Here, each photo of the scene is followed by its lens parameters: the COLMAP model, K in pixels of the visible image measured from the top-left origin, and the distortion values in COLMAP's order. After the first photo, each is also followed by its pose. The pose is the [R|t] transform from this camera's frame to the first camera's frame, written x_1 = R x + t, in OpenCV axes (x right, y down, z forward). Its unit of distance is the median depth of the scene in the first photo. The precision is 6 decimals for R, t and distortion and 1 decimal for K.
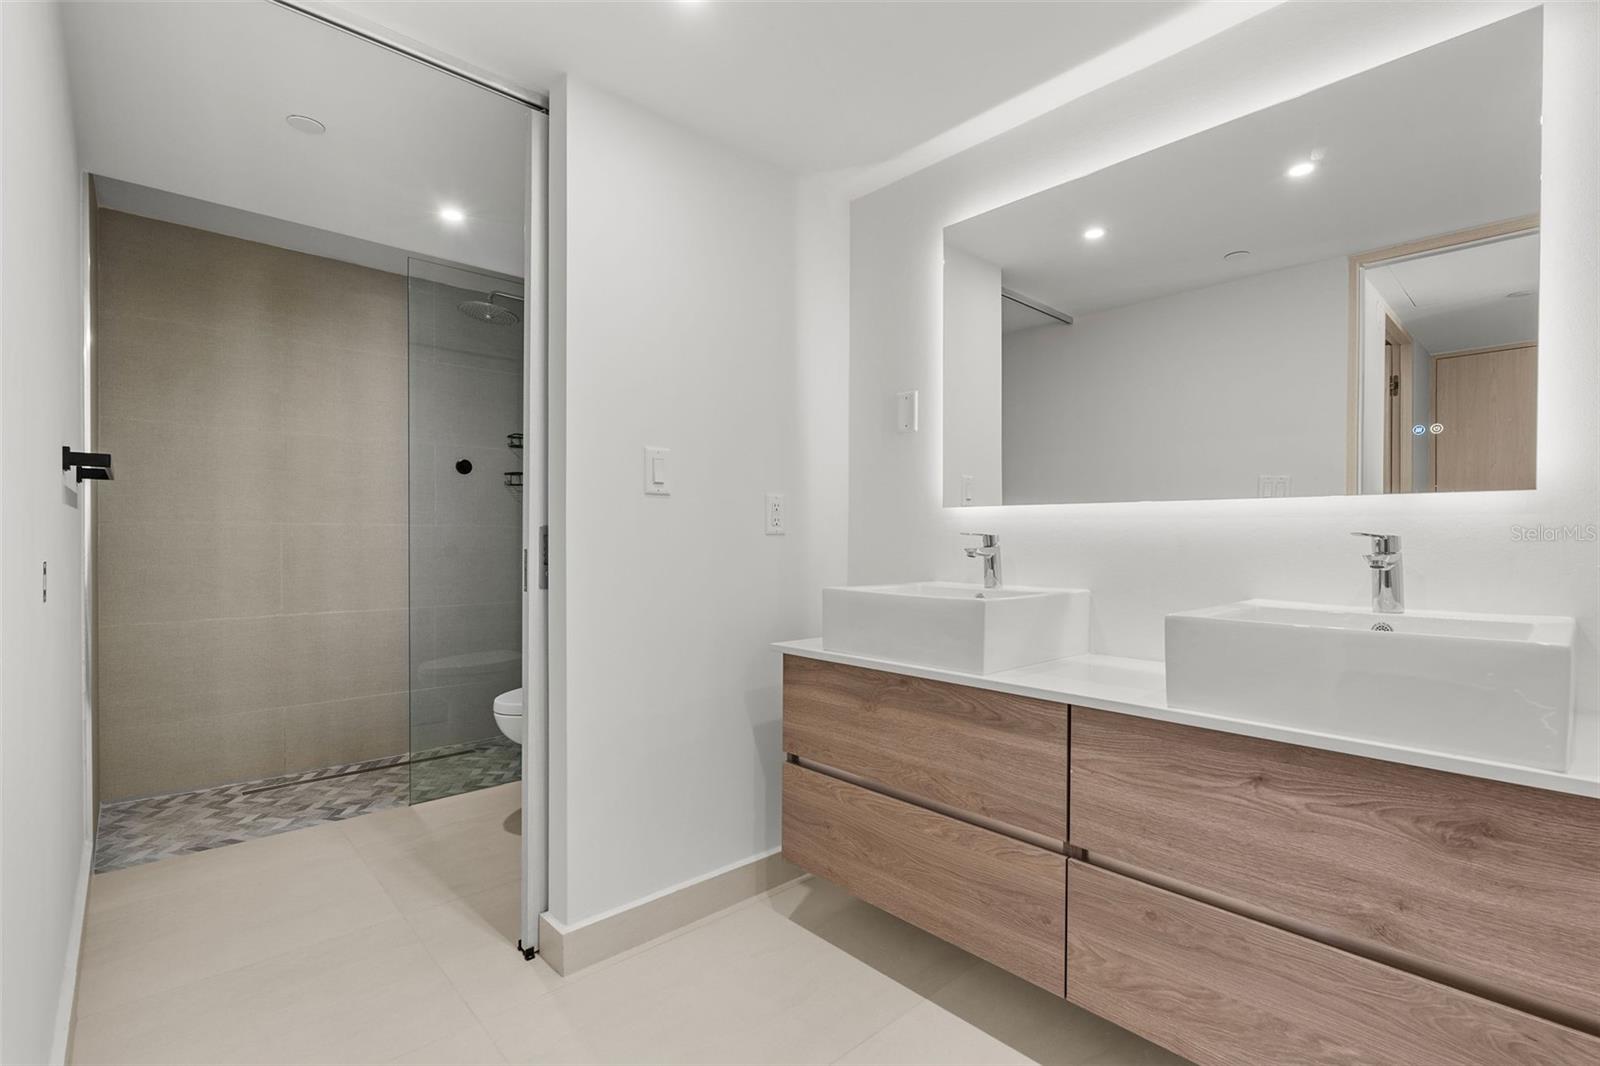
lens RADIAL K [[737.2, 0, 800.0], [0, 737.2, 533.0], [0, 0, 1]] dist [-0.001119, 0.000625]
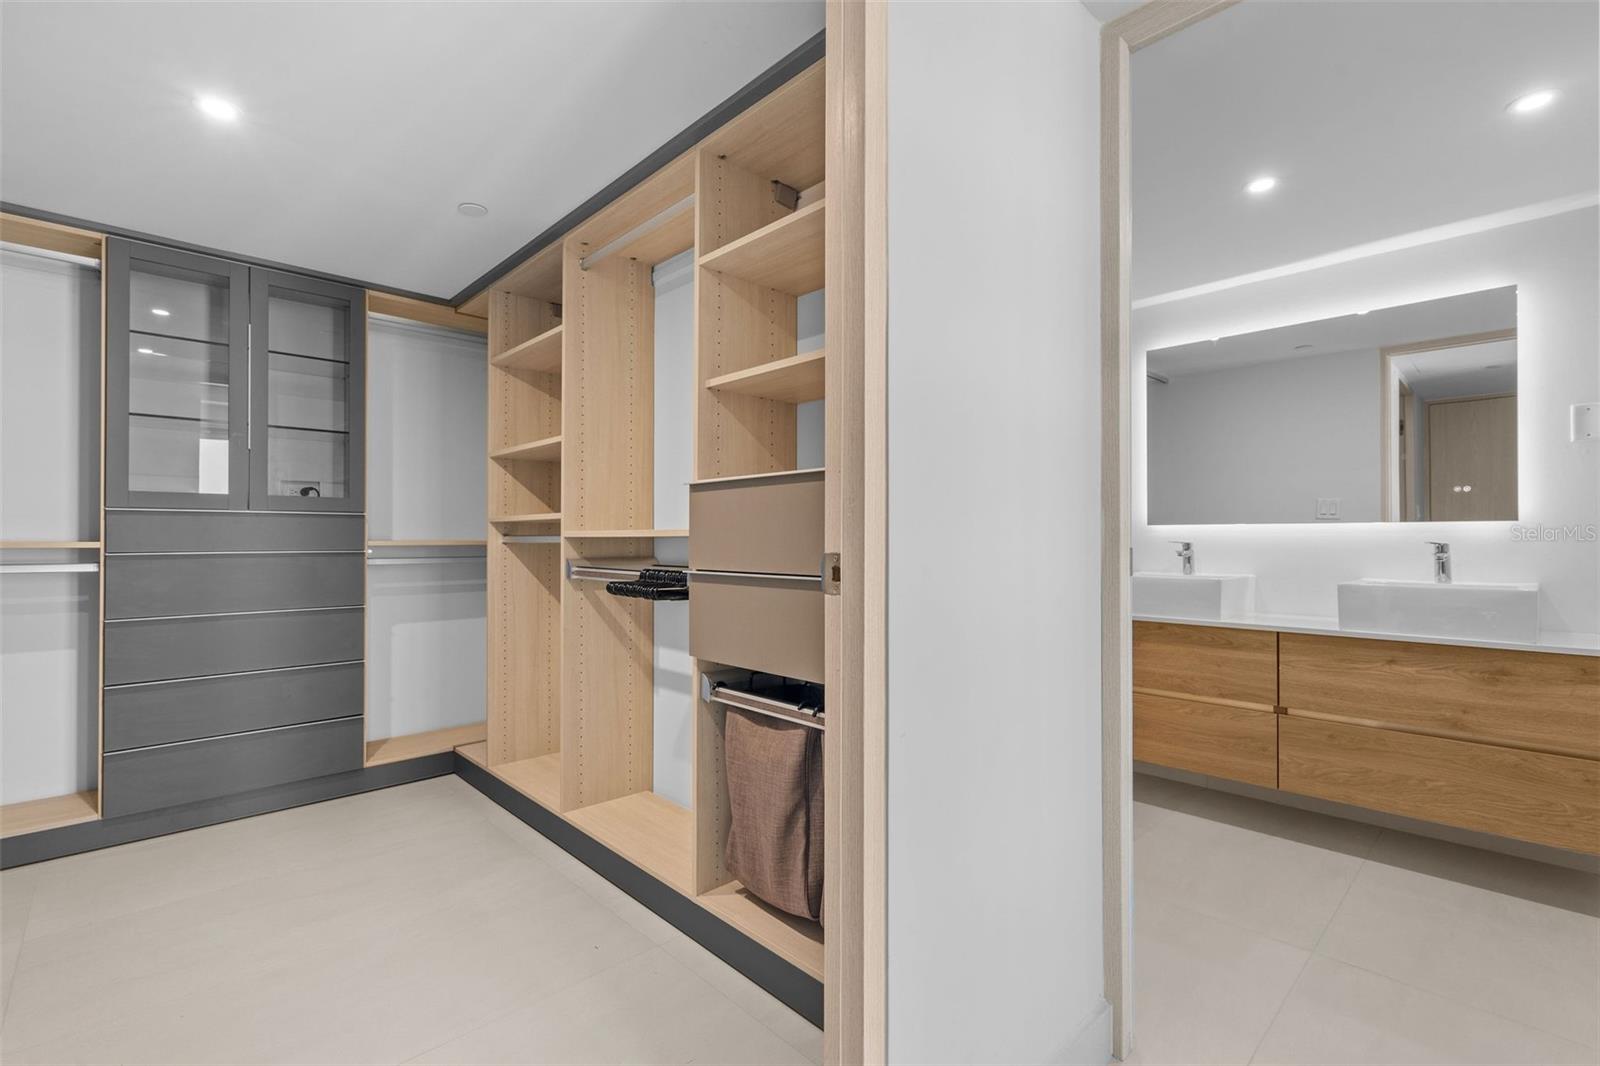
lens RADIAL K [[726.3, 0, 800.1], [0, 726.3, 525.7], [0, 0, 1]] dist [-0.000118, 0.000438]
pose [[0.999826, -0.002433, 0.018515, -0.917032], [0.002736, 0.999862, -0.016365, -0.015943], [-0.018472, 0.016413, 0.999695, -0.868016]]
